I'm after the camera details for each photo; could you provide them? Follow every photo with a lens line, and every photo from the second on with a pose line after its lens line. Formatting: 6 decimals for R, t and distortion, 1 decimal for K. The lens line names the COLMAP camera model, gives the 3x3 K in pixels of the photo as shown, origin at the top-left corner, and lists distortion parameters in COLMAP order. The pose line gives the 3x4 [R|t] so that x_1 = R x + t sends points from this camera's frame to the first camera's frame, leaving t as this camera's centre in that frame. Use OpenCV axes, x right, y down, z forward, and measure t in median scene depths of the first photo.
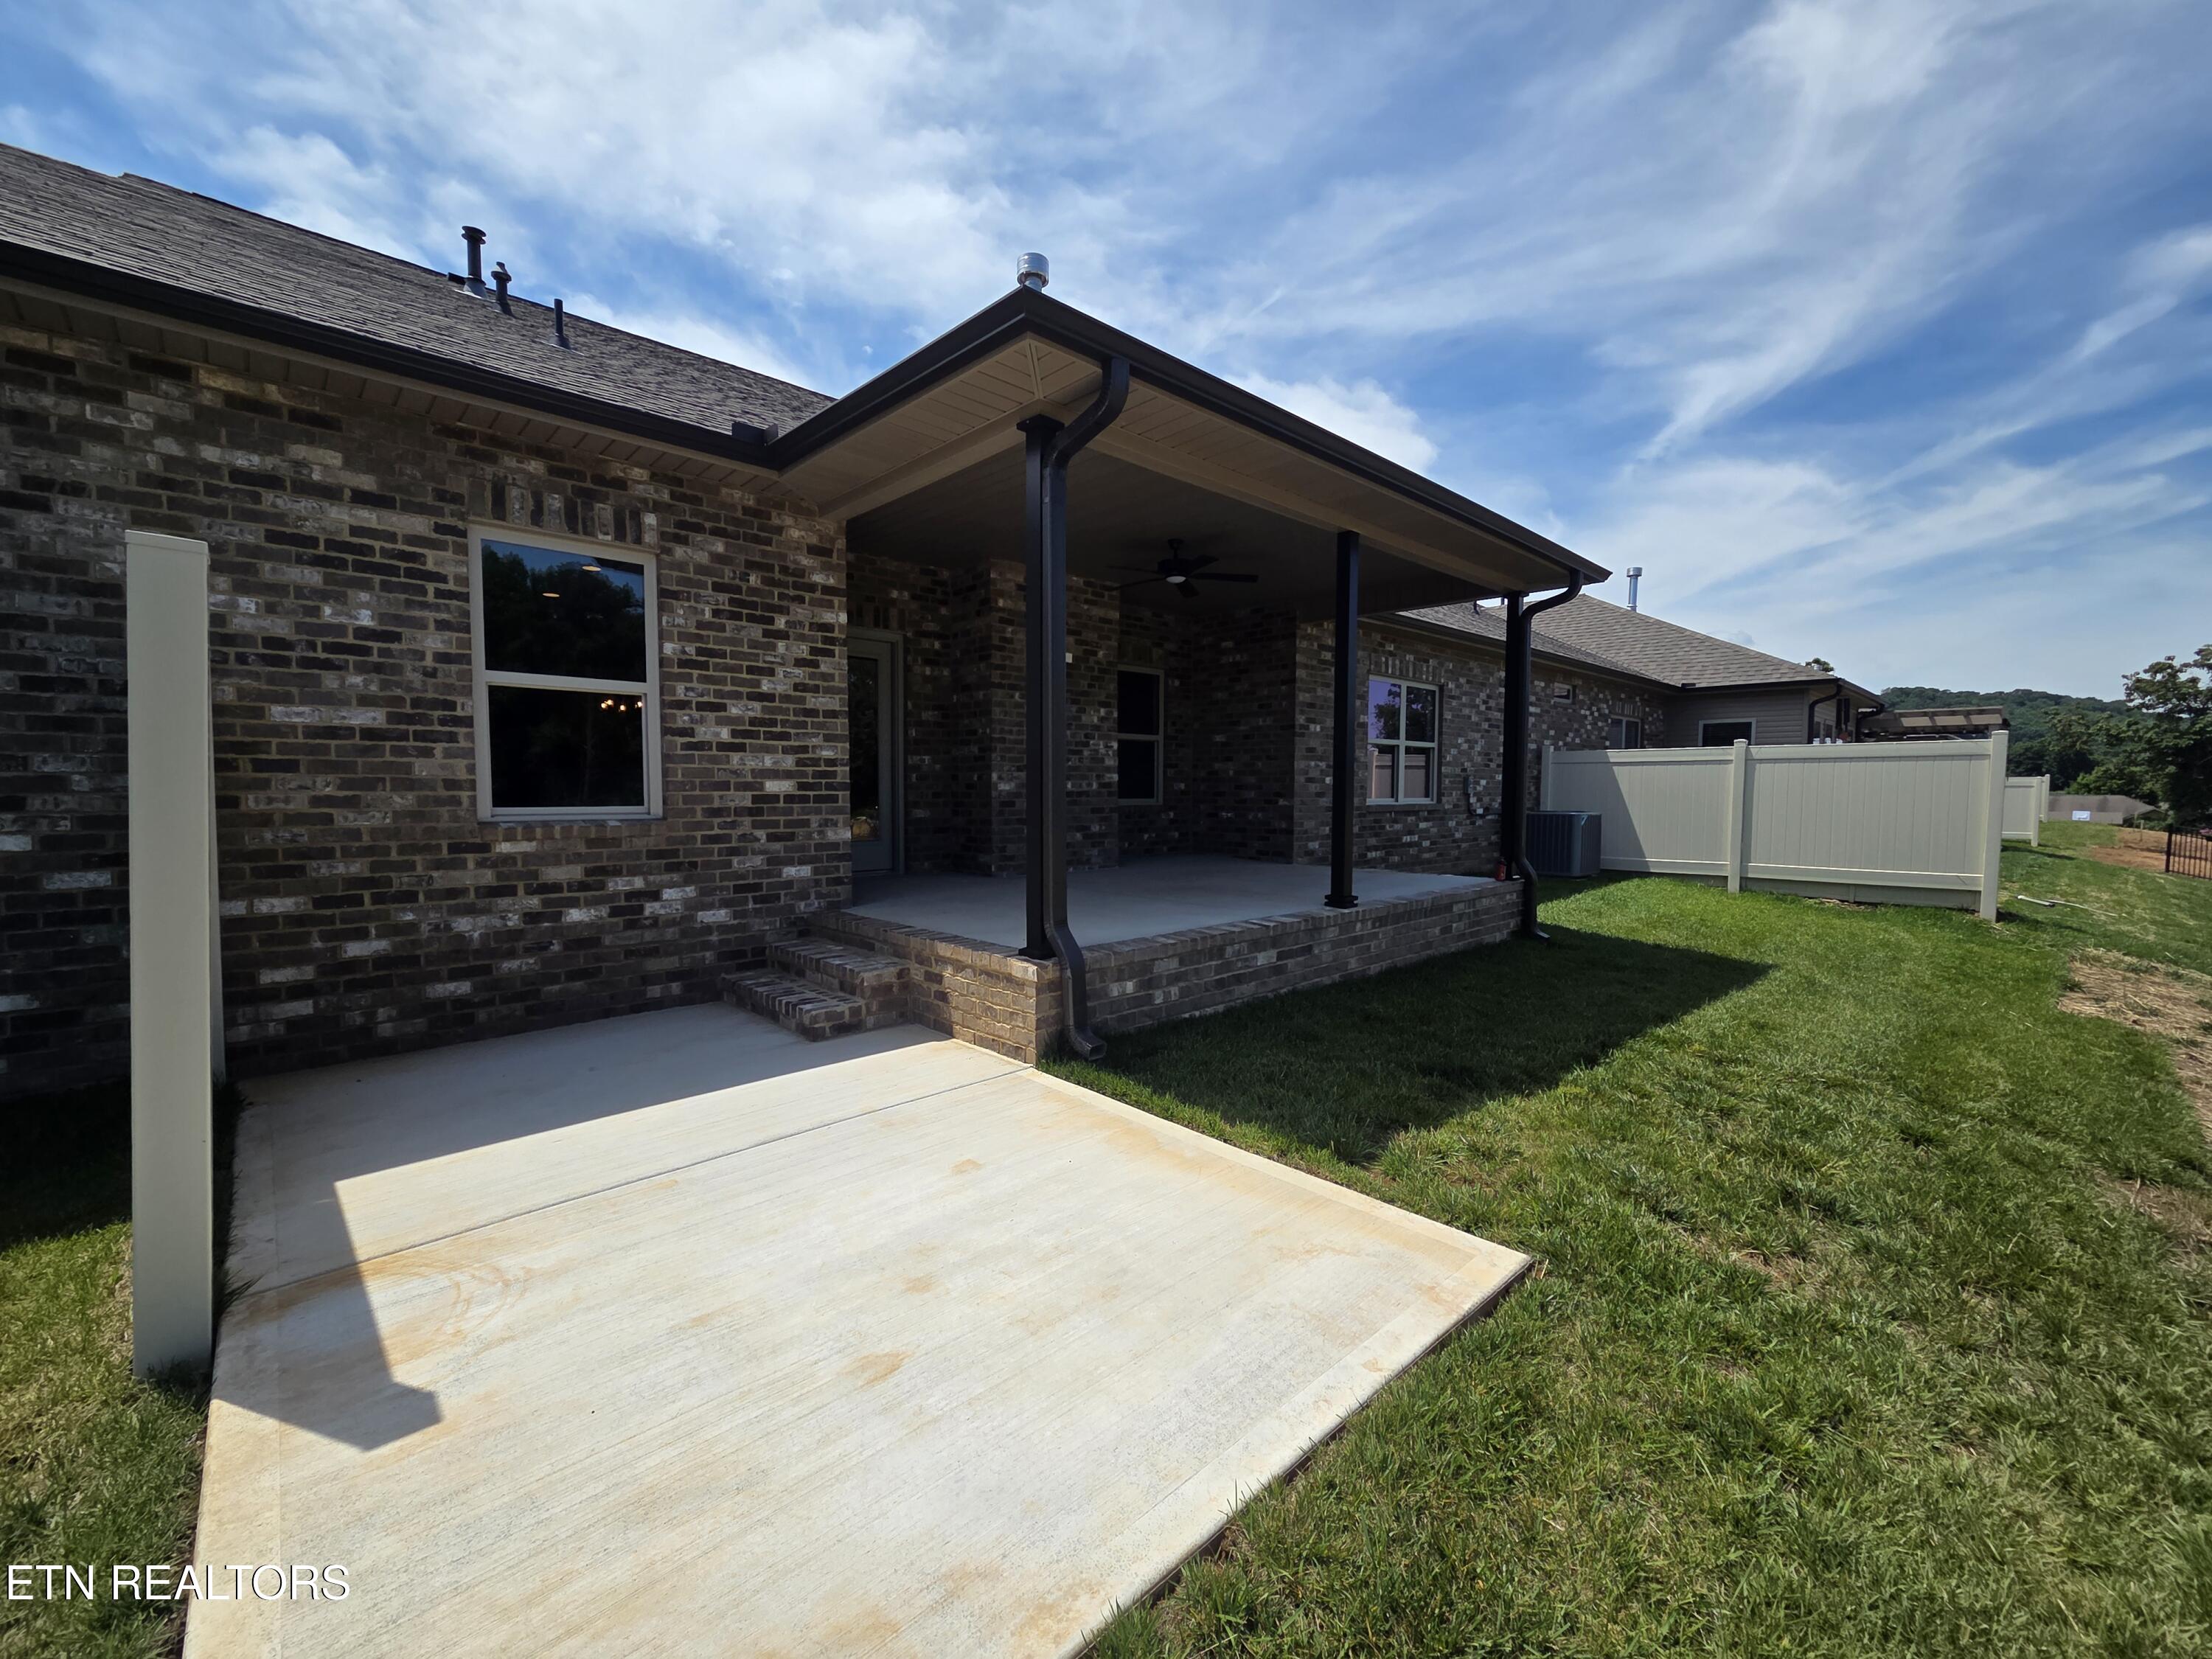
lens RADIAL K [[905.1, 0, 1095.0], [0, 905.1, 833.6], [0, 0, 1]] dist [0.011650, 0.000153]
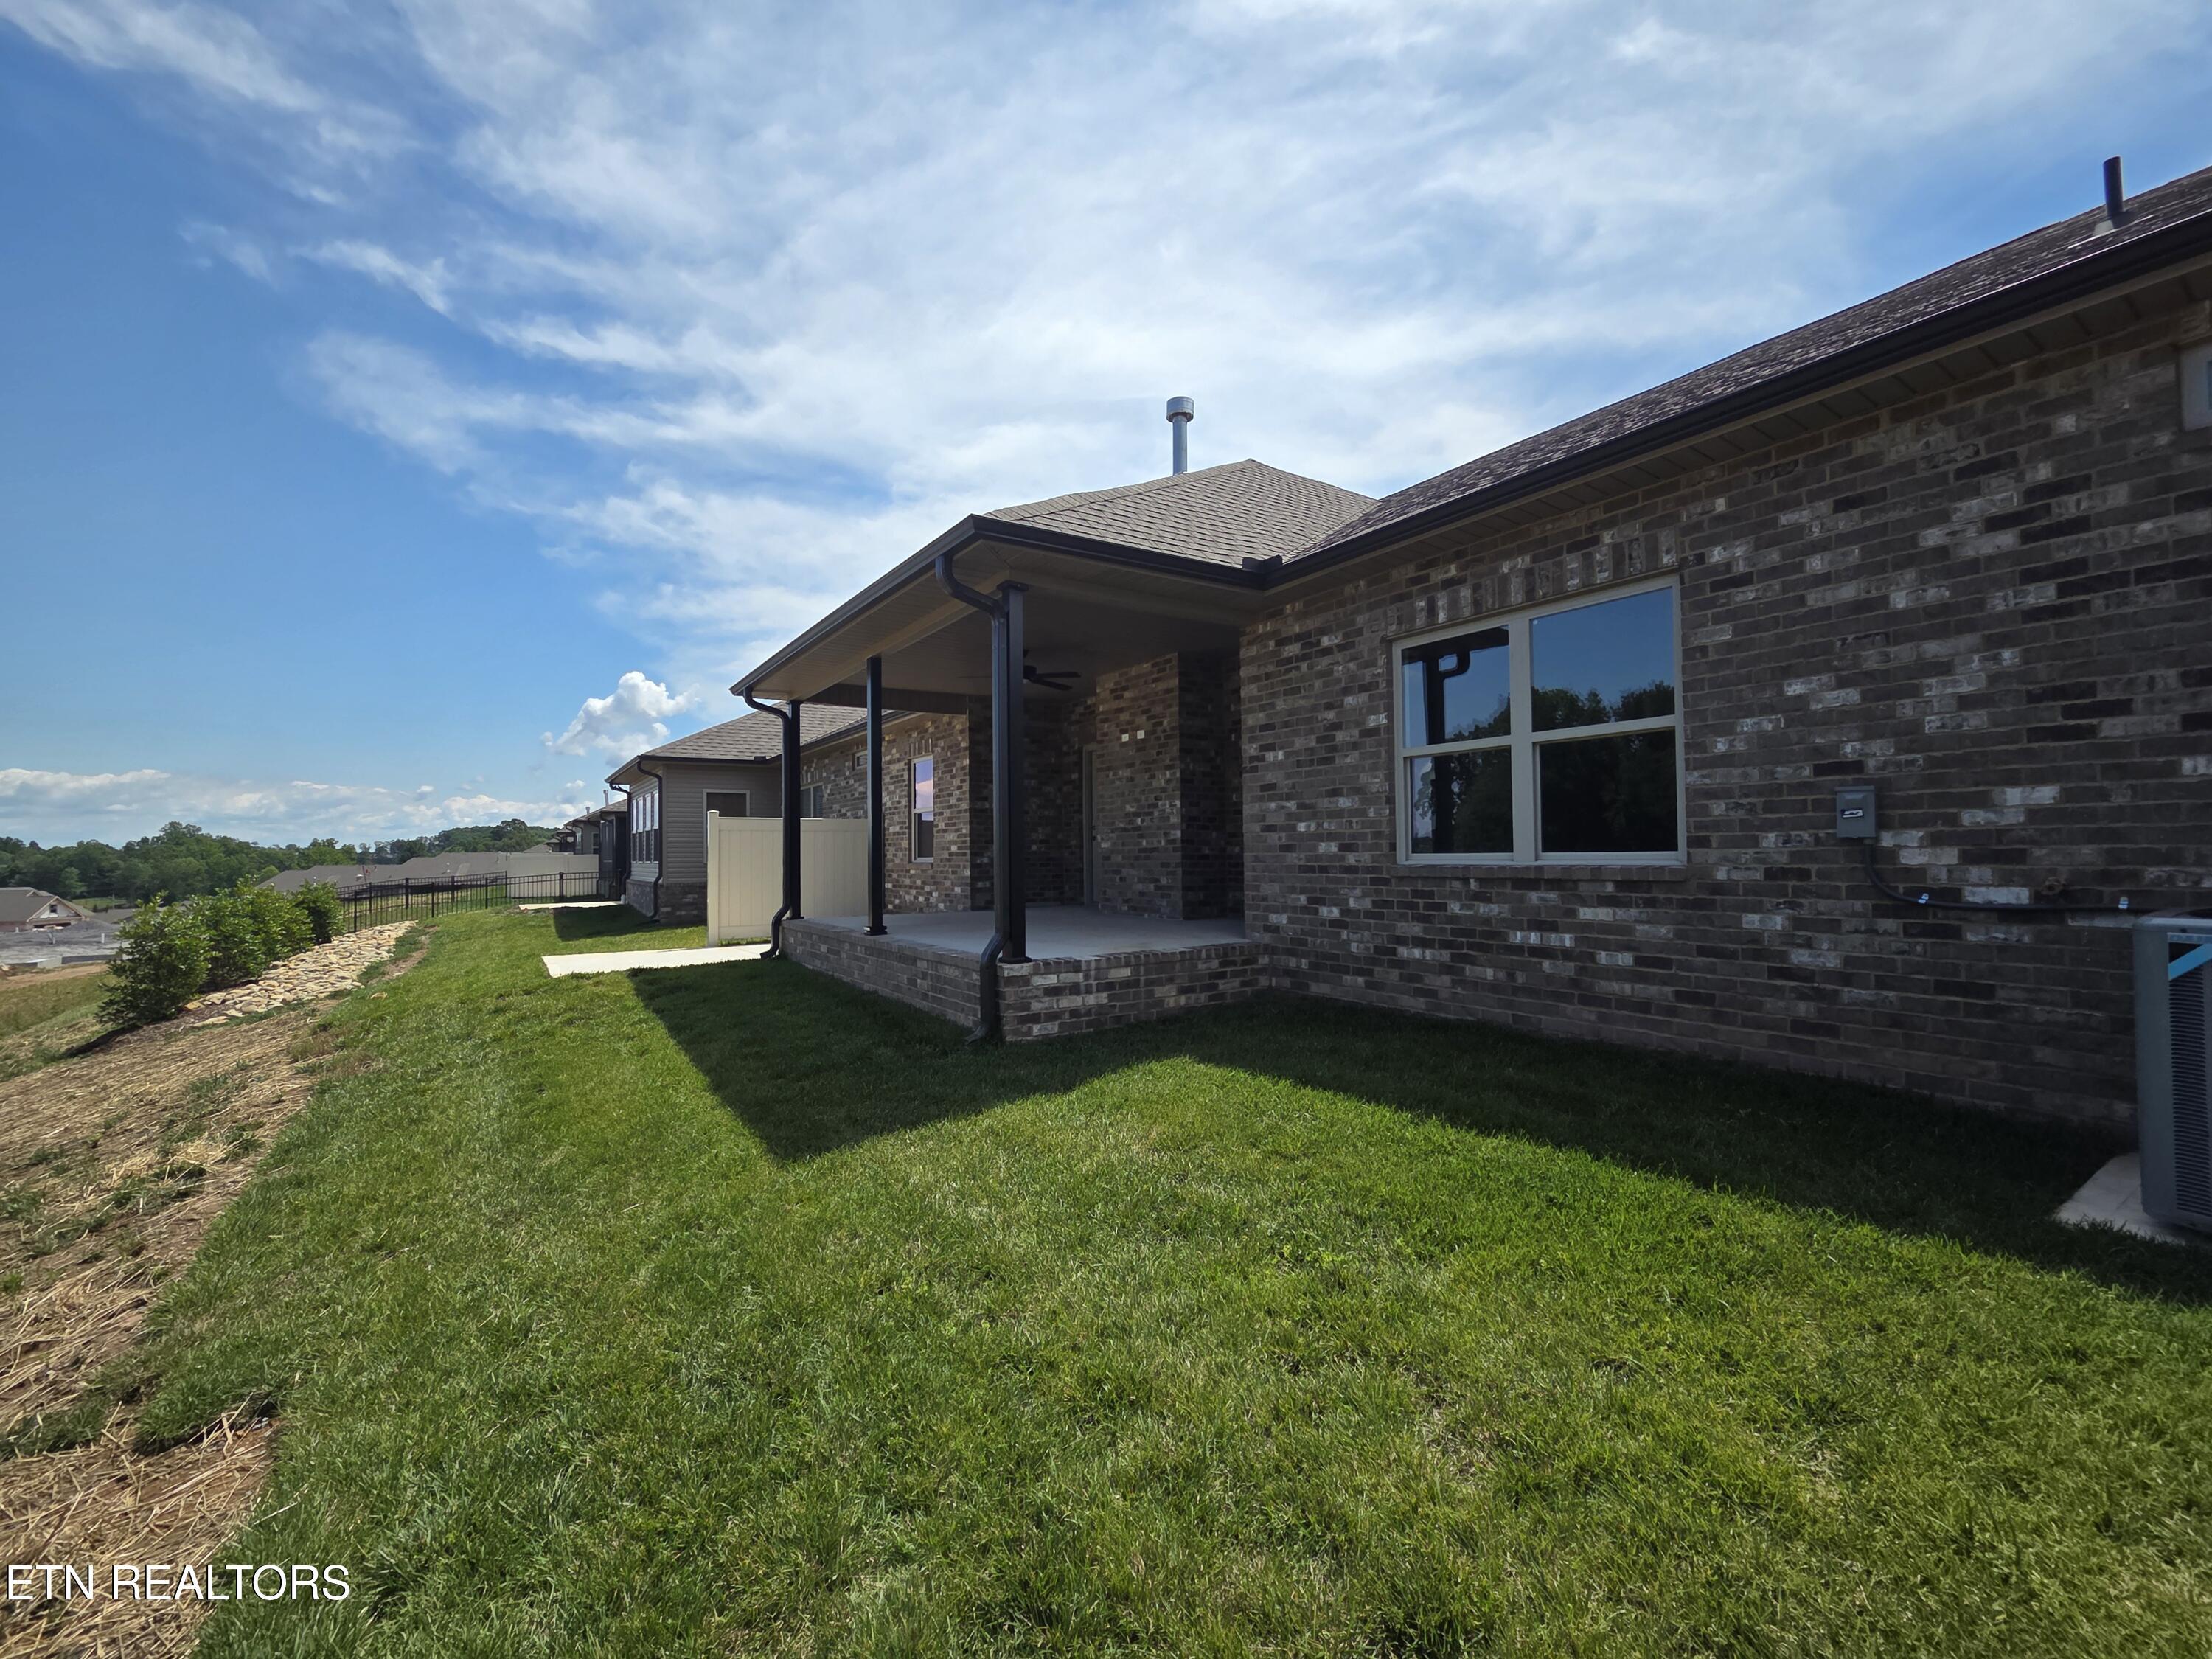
lens RADIAL K [[904.2, 0, 1093.3], [0, 904.2, 836.7], [0, 0, 1]] dist [-0.000779, -0.000209]
pose [[-0.167228, -0.019641, -0.985723, 1.075402], [-0.037693, 0.999198, -0.013515, -0.040770], [0.985198, 0.034895, -0.167834, 1.078457]]
